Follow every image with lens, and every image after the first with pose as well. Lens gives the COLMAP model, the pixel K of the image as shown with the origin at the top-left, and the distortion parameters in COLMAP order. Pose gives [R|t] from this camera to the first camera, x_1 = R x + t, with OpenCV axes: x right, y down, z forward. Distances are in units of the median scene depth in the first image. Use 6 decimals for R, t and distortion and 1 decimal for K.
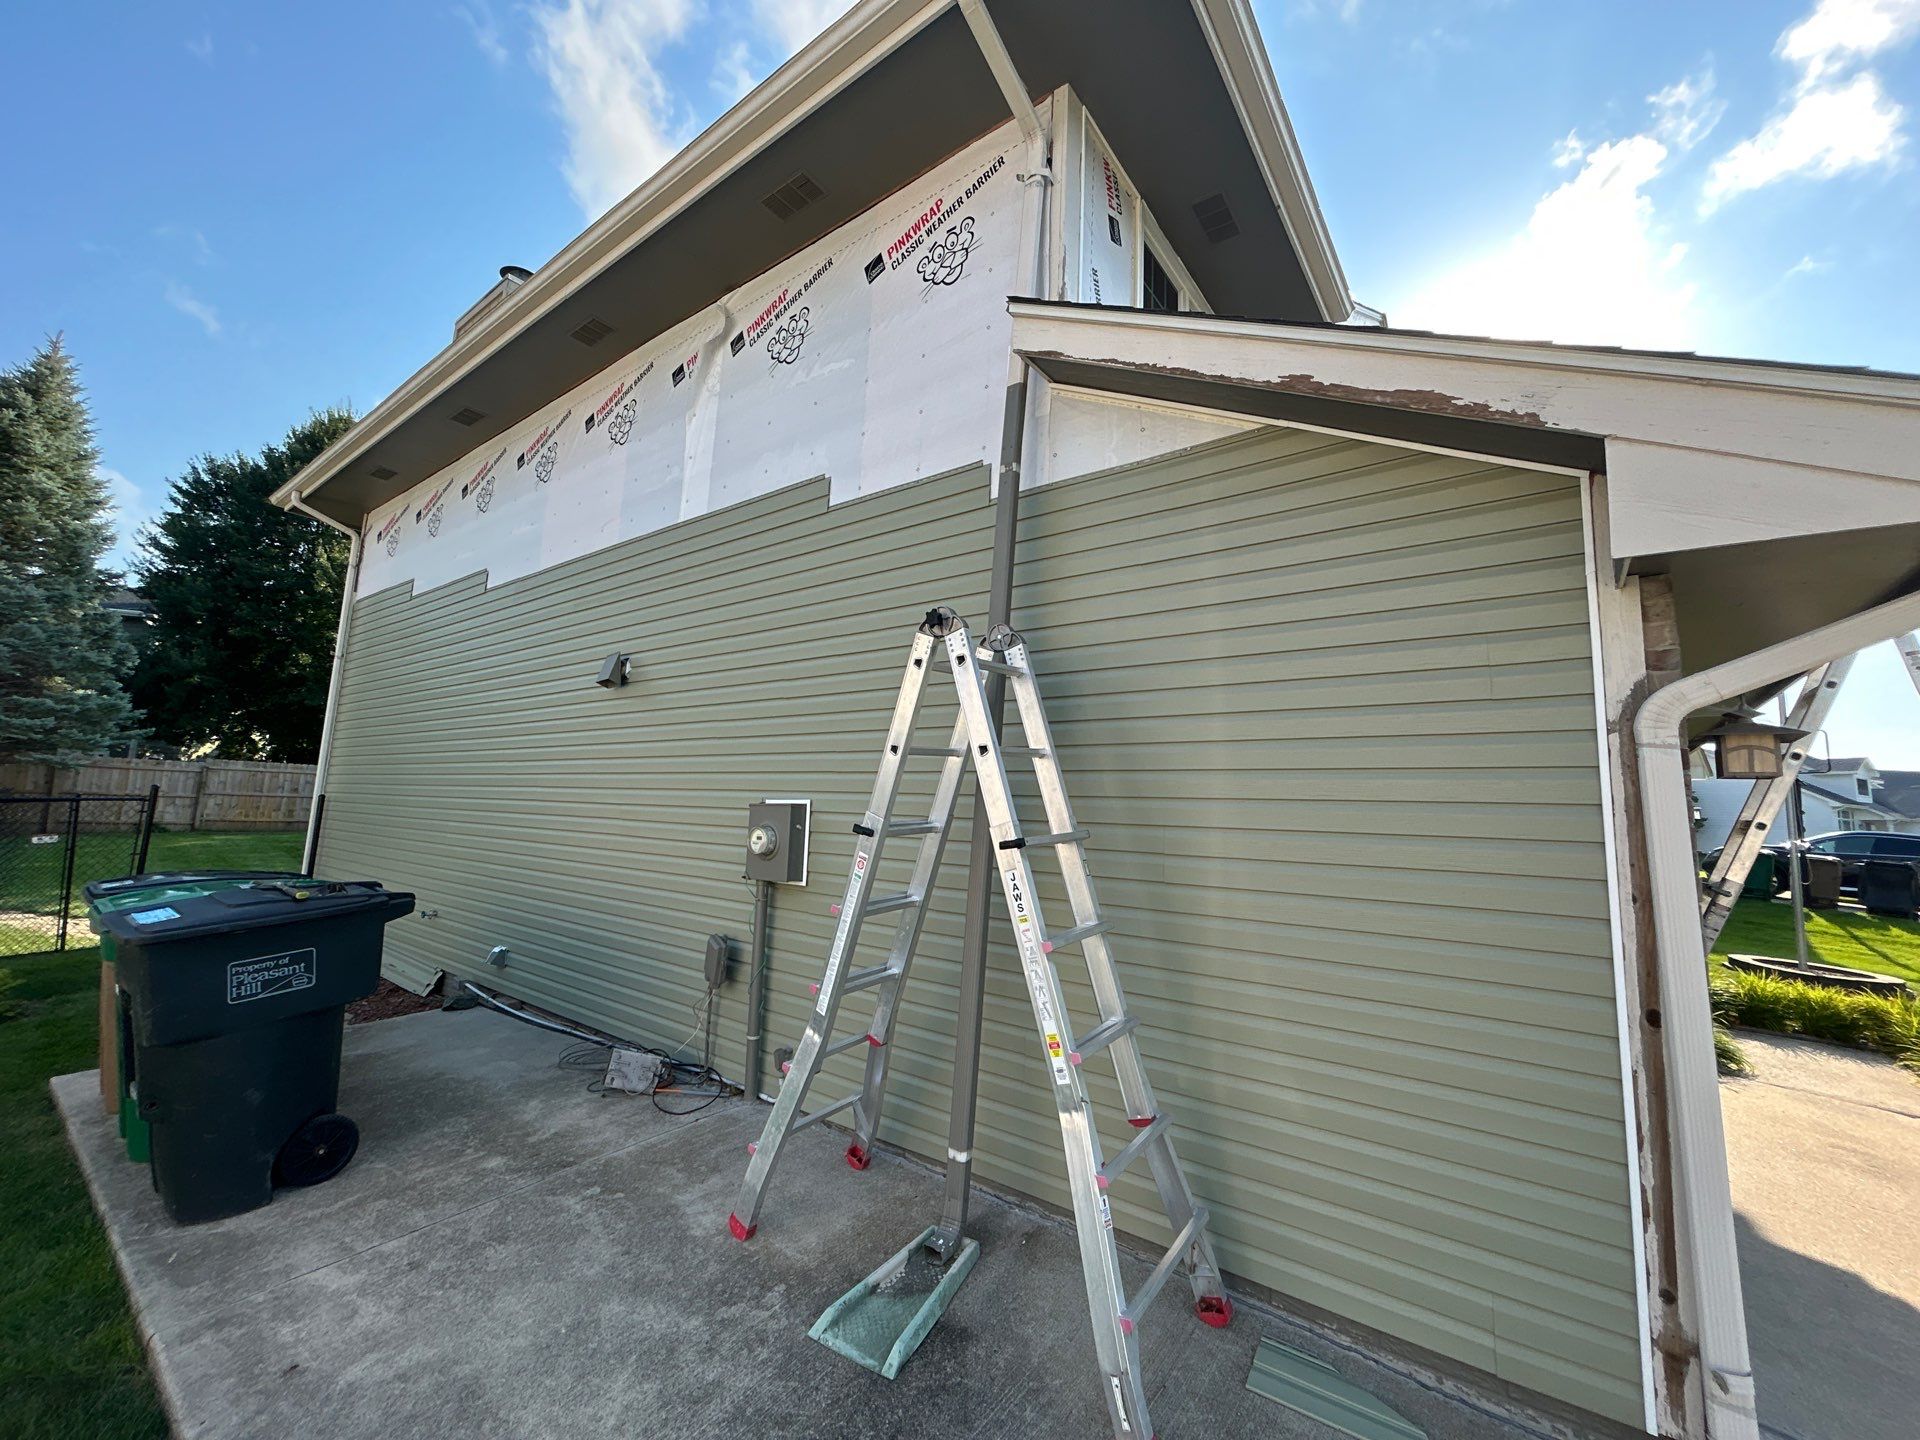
lens RADIAL K [[754.1, 0, 972.0], [0, 754.1, 716.7], [0, 0, 1]] dist [-0.002205, -0.000161]
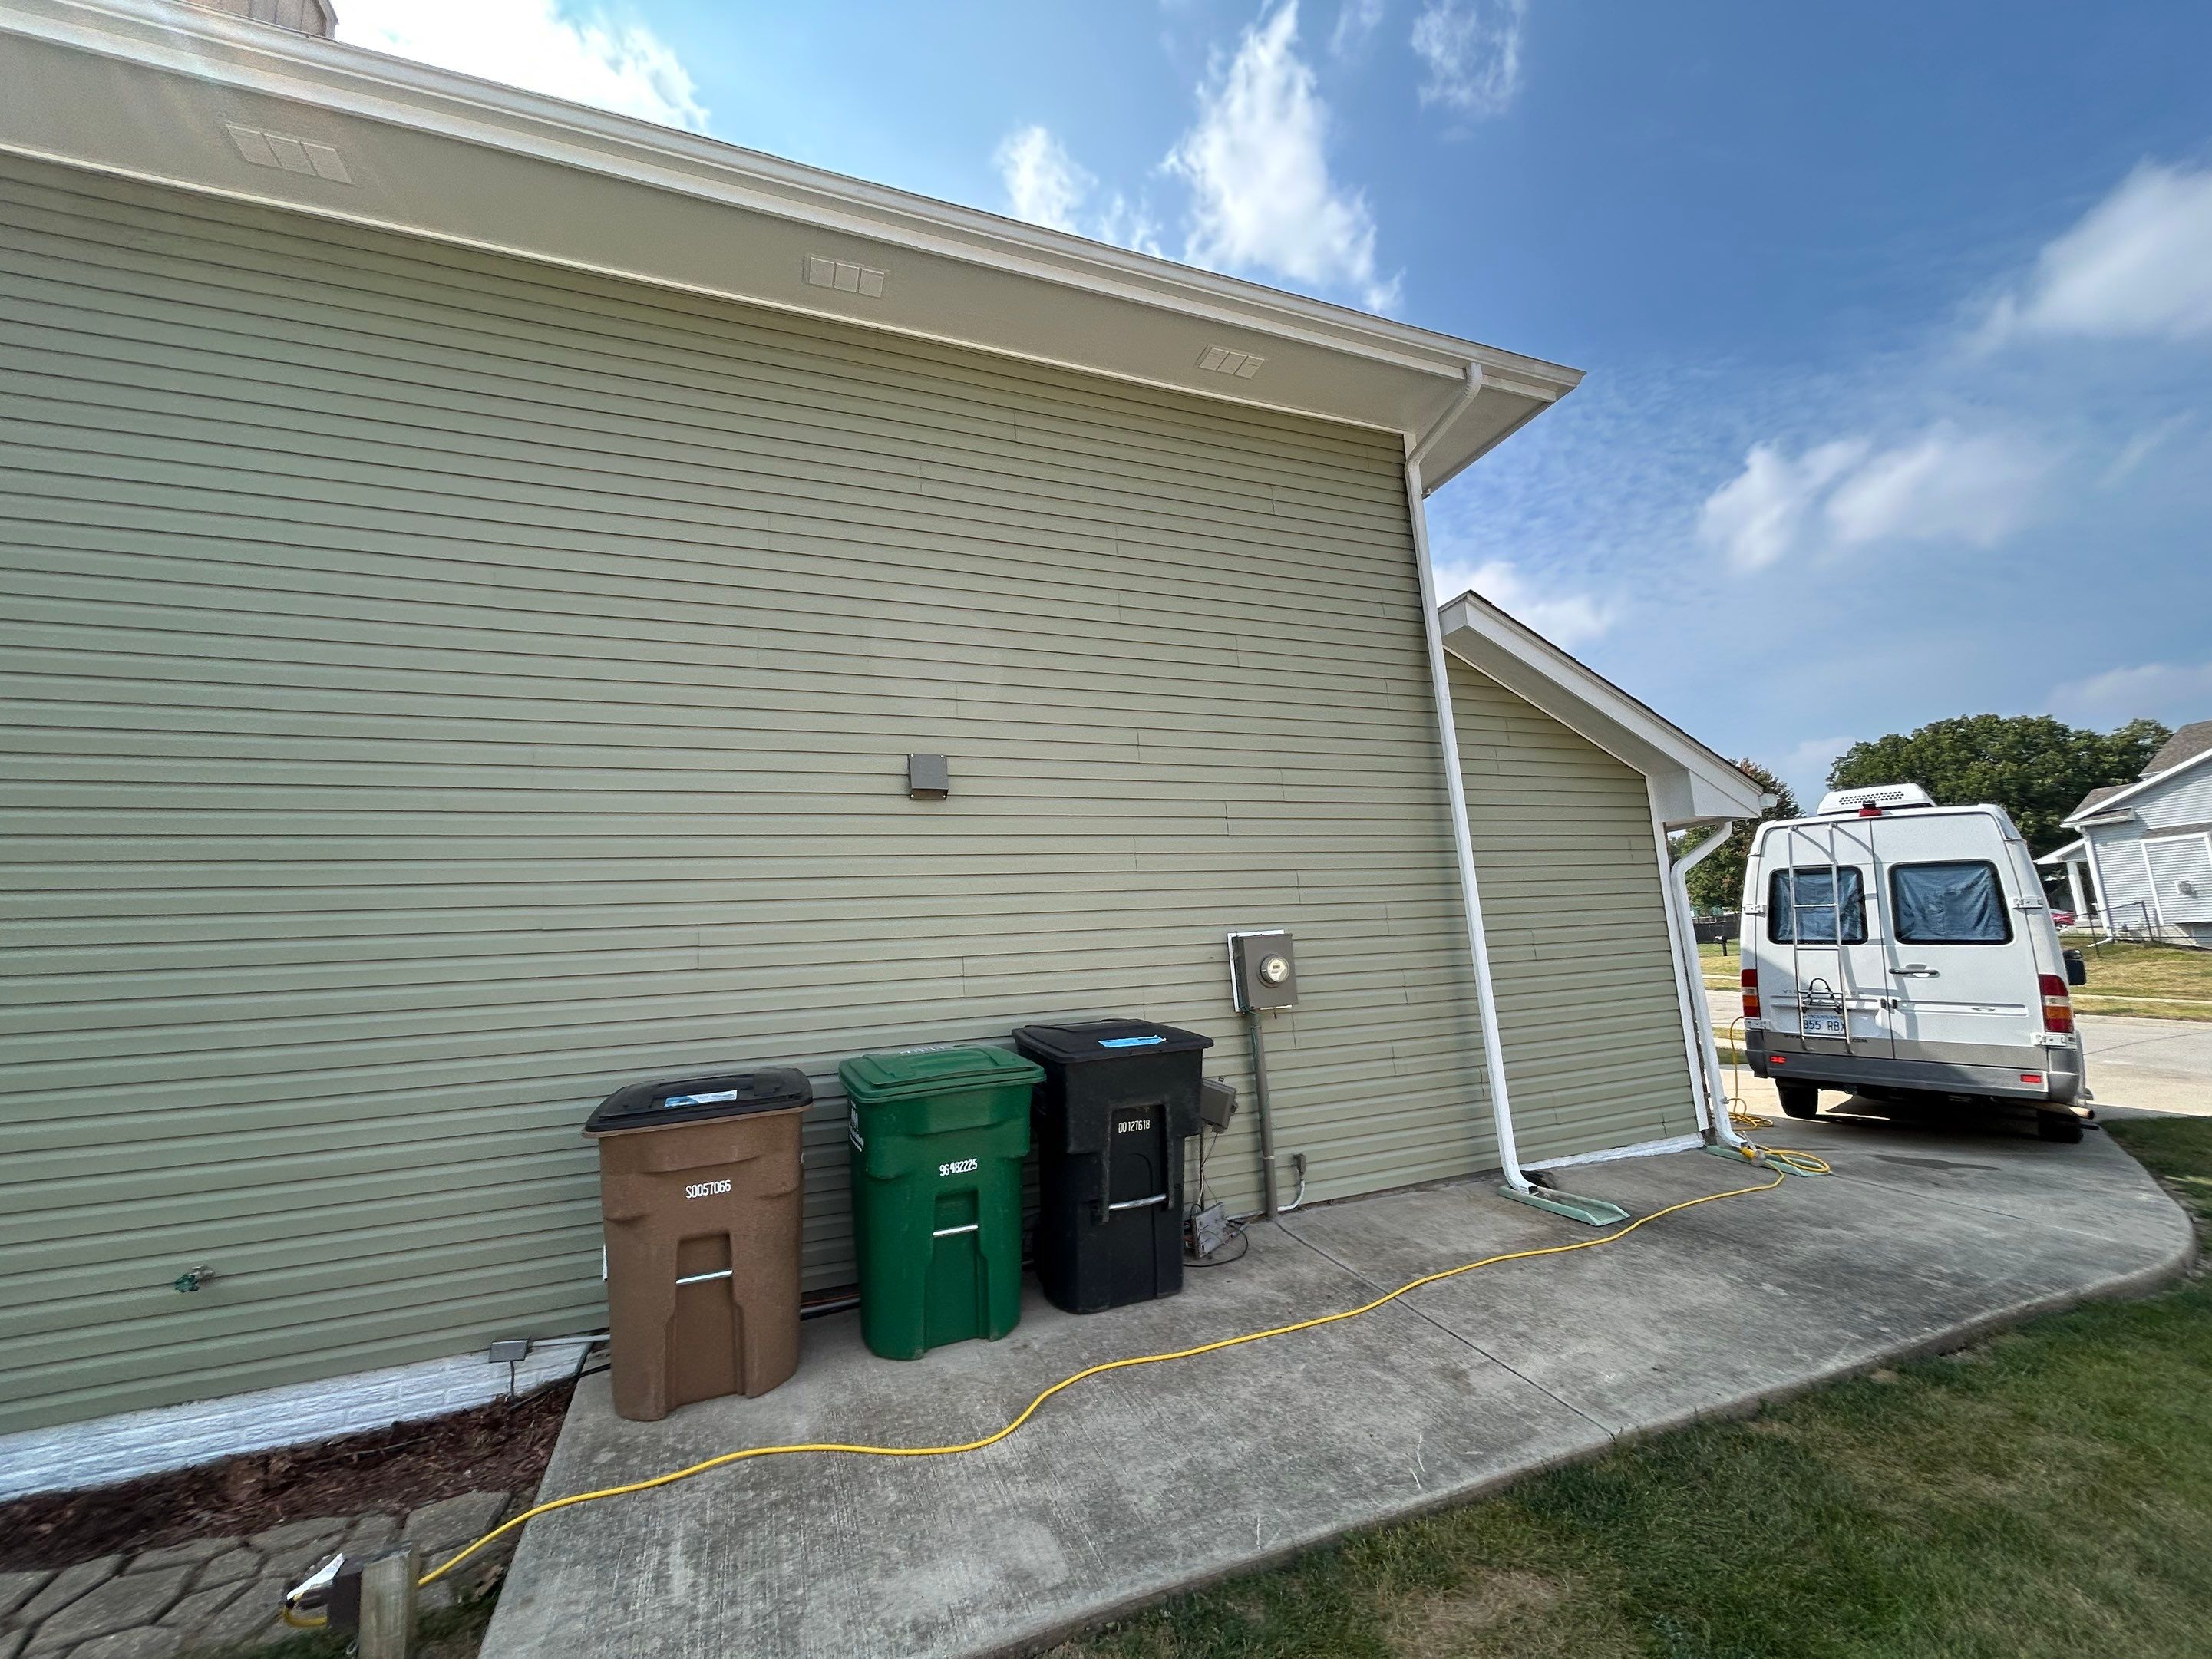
lens RADIAL K [[868.7, 0, 1119.8], [0, 868.7, 825.7], [0, 0, 1]] dist [-0.002205, -0.000161]
pose [[0.536815, 0.057446, 0.841742, -2.145075], [-0.037107, 0.998321, -0.044467, 0.036663], [-0.842884, -0.007364, 0.538045, 0.783164]]
